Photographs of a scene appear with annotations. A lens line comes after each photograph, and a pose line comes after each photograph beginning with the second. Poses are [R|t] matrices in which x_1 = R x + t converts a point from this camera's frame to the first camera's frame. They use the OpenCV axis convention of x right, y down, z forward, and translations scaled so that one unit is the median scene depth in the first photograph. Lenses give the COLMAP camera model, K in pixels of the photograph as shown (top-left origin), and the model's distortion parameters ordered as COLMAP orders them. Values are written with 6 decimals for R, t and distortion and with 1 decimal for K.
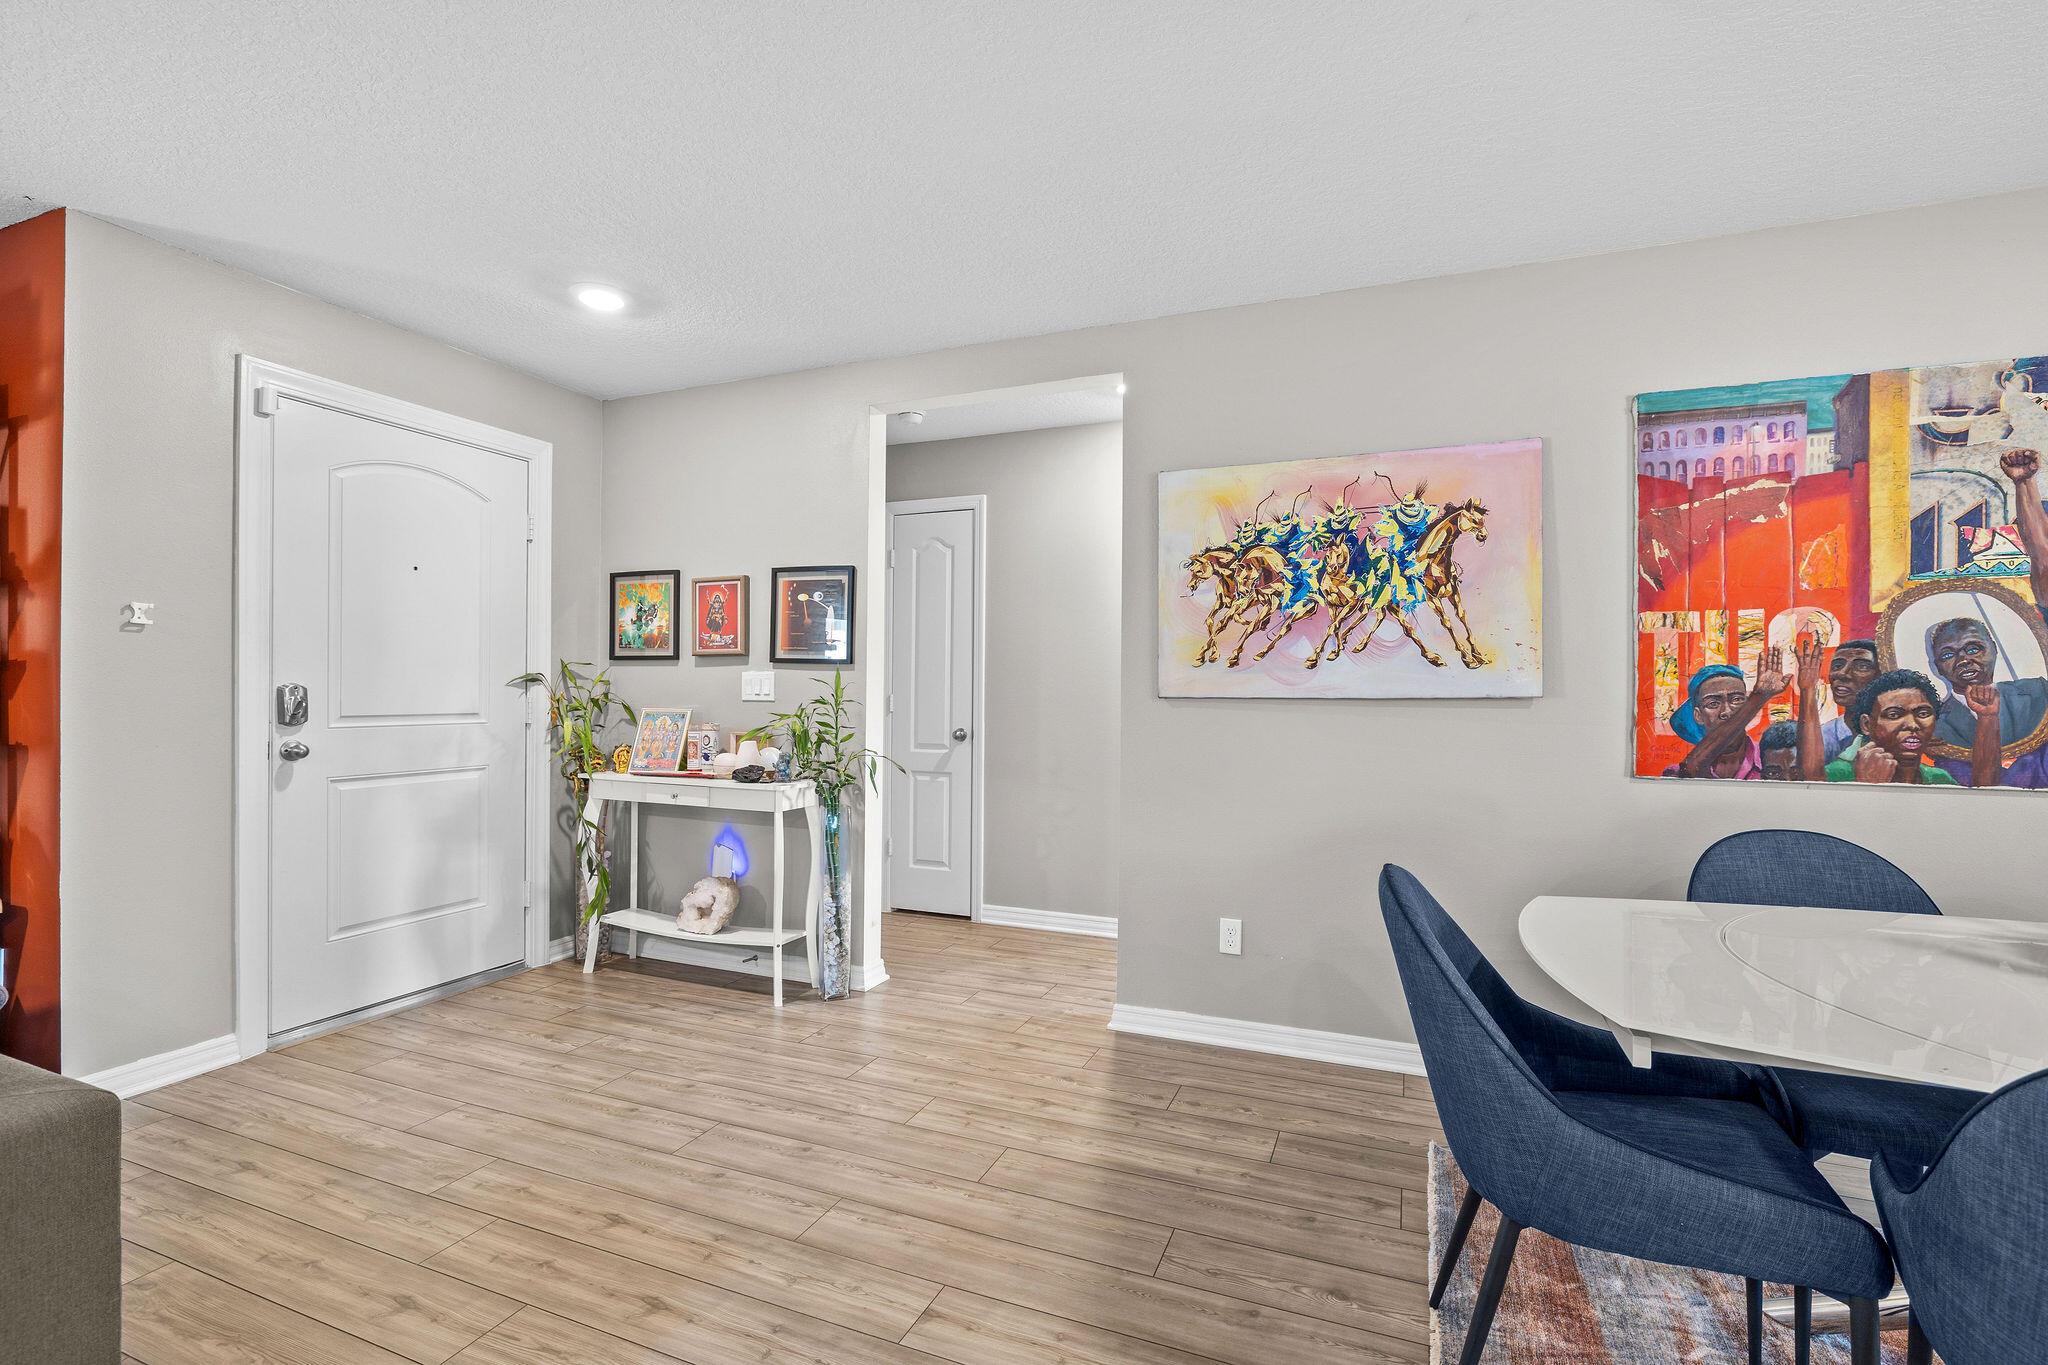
lens RADIAL K [[920.9, 0, 1032.5], [0, 920.9, 700.0], [0, 0, 1]] dist [-0.010001, 0.003105]
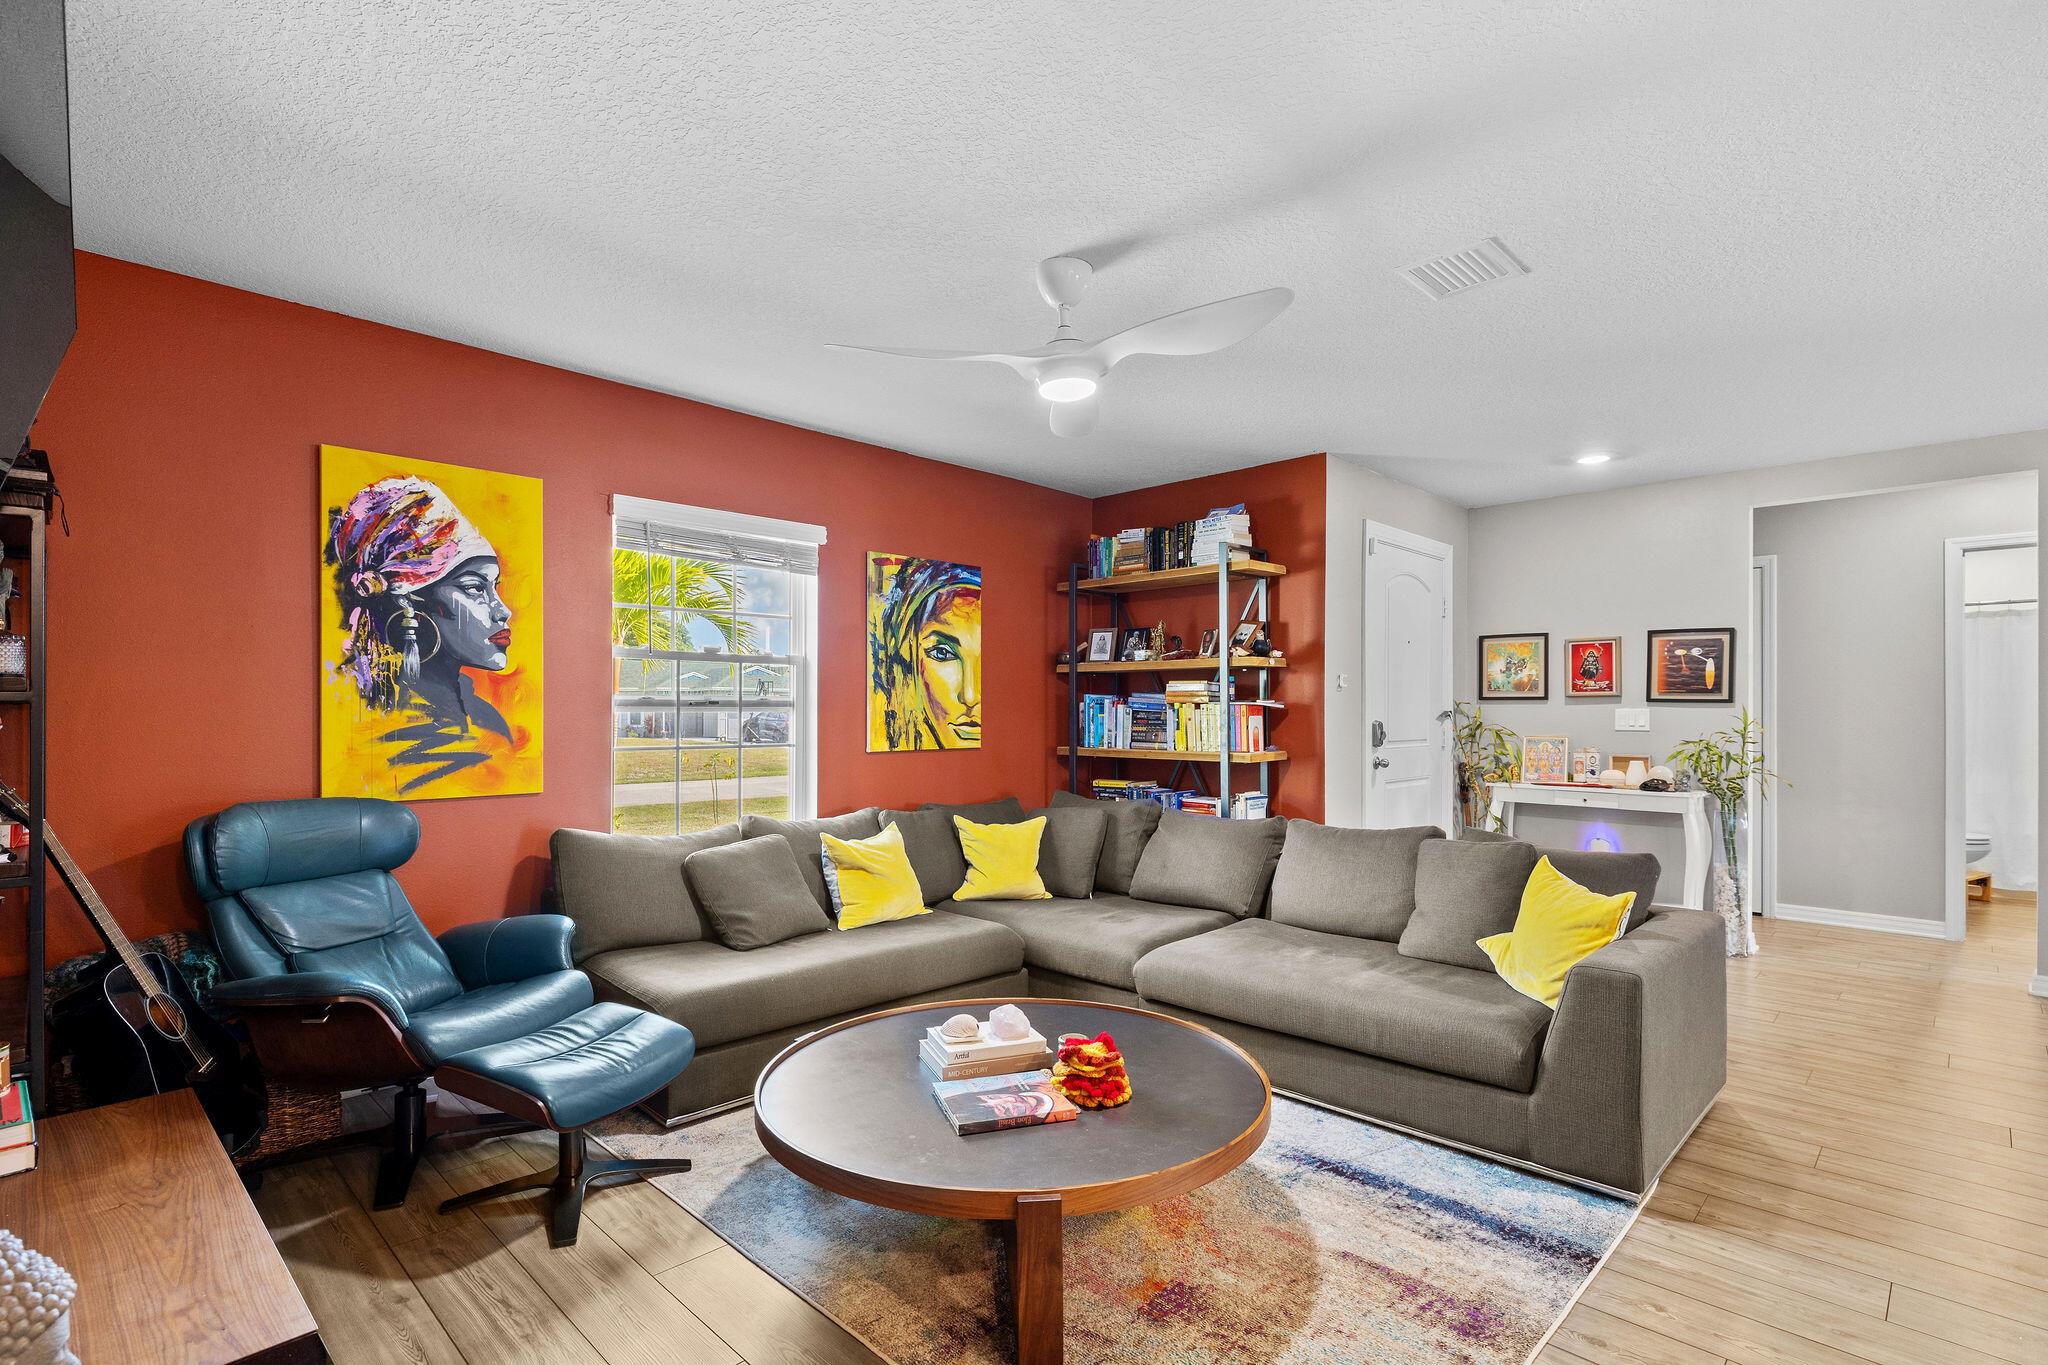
lens RADIAL K [[964.4, 0, 1034.3], [0, 964.4, 716.6], [0, 0, 1]] dist [-0.004766, -0.002085]
pose [[0.926761, -0.003317, -0.375637, -0.752035], [0.001606, 0.999987, -0.004868, -0.018362], [0.375649, 0.003908, 0.926754, -0.792213]]
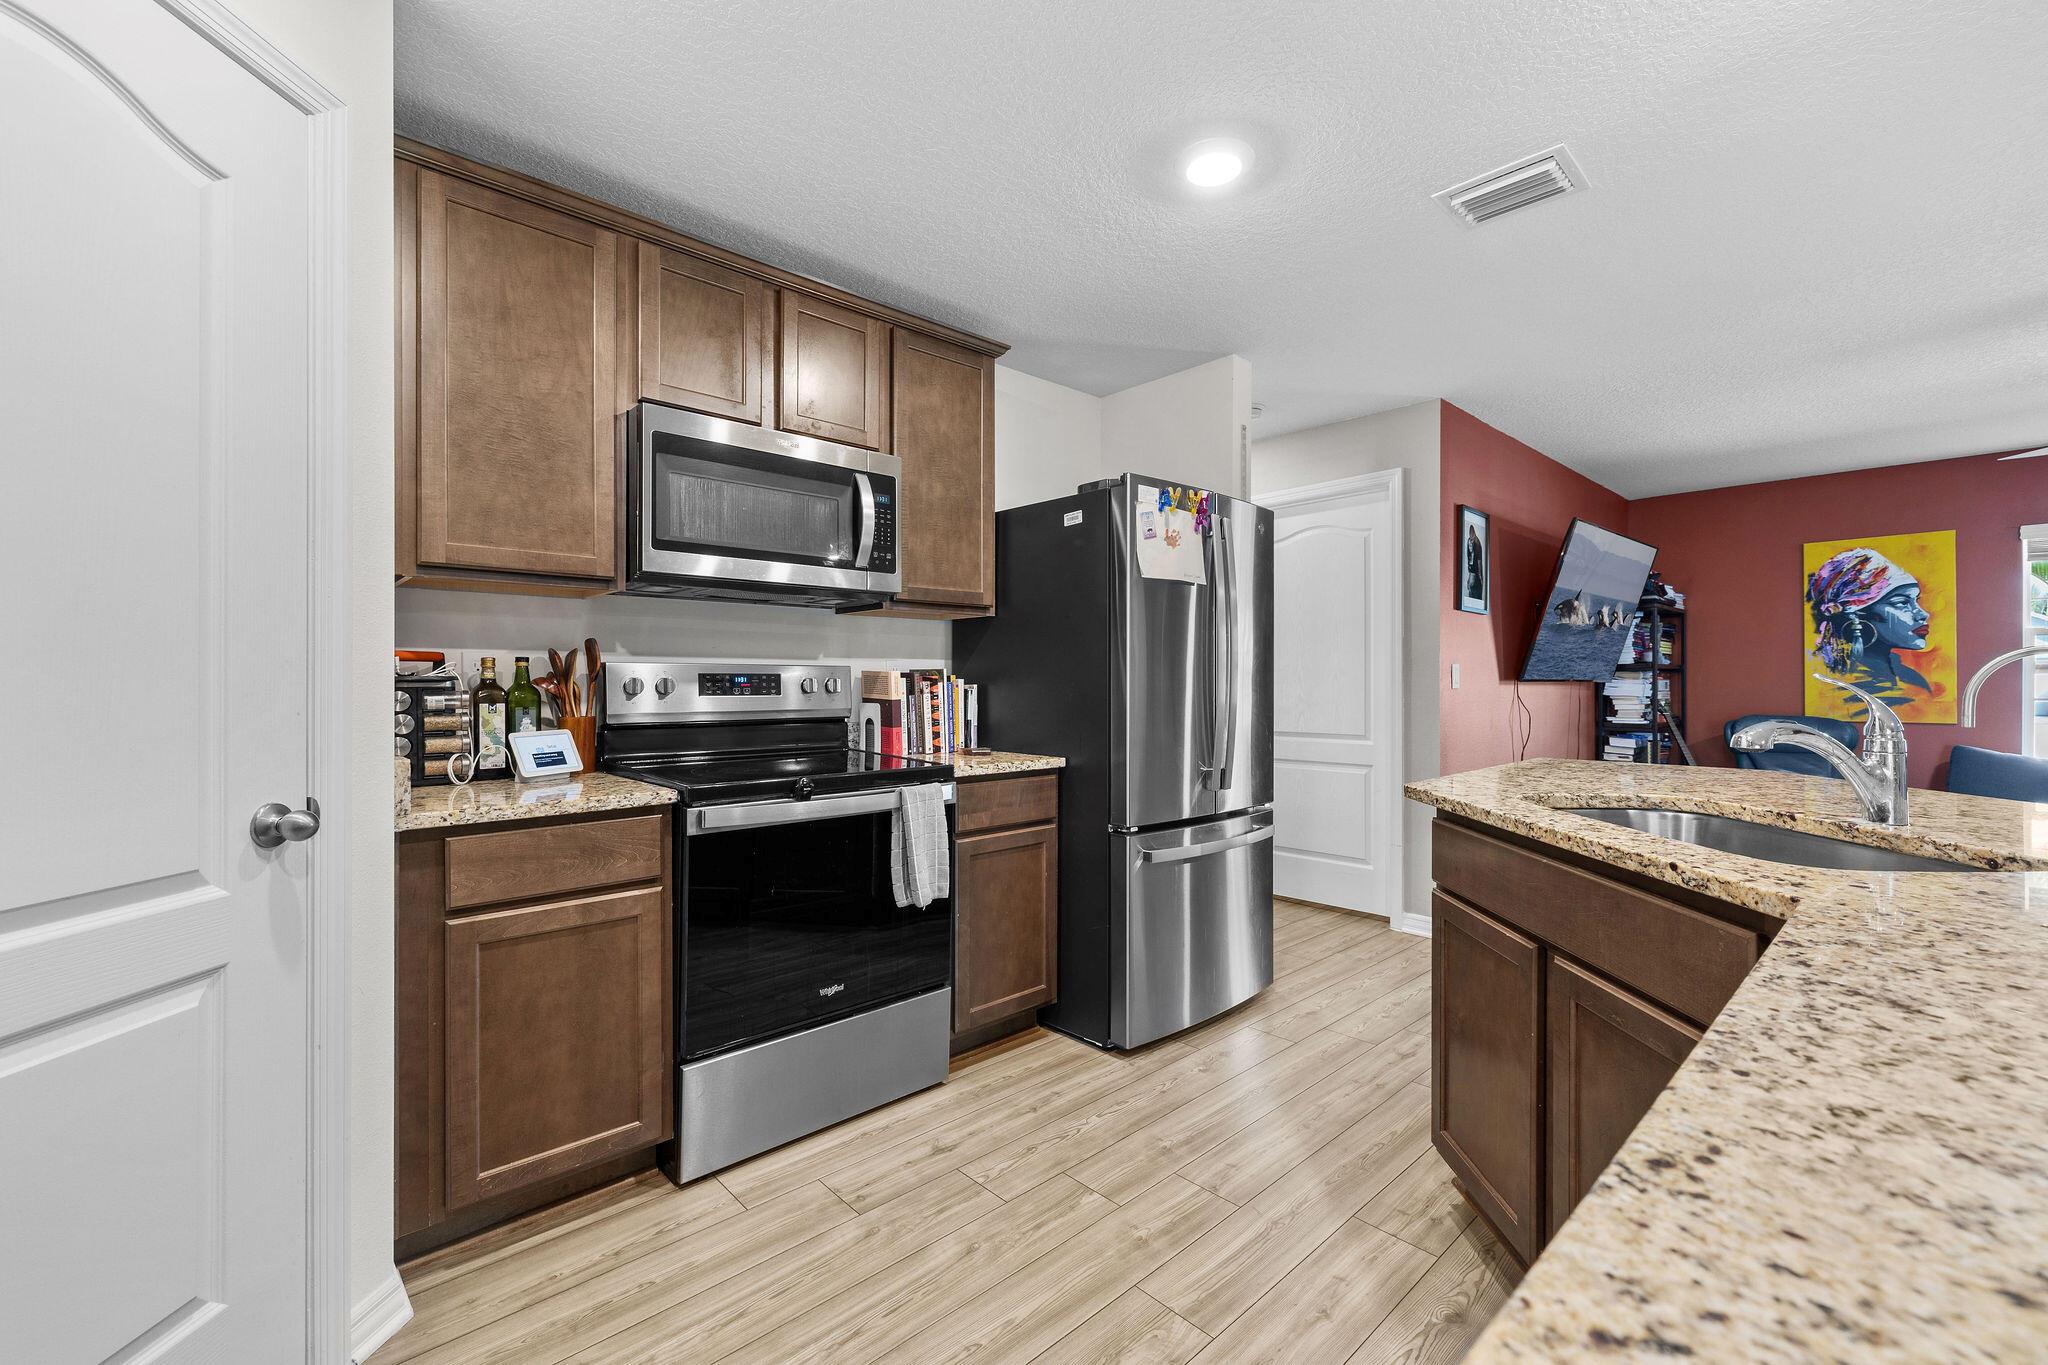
lens RADIAL K [[874.3, 0, 1032.1], [0, 874.3, 680.8], [0, 0, 1]] dist [0.003622, 0.000019]
pose [[-0.416580, -0.009057, -0.909054, 0.581972], [-0.009603, 0.999938, -0.005562, 0.010101], [0.909049, 0.006413, -0.416641, -0.859573]]
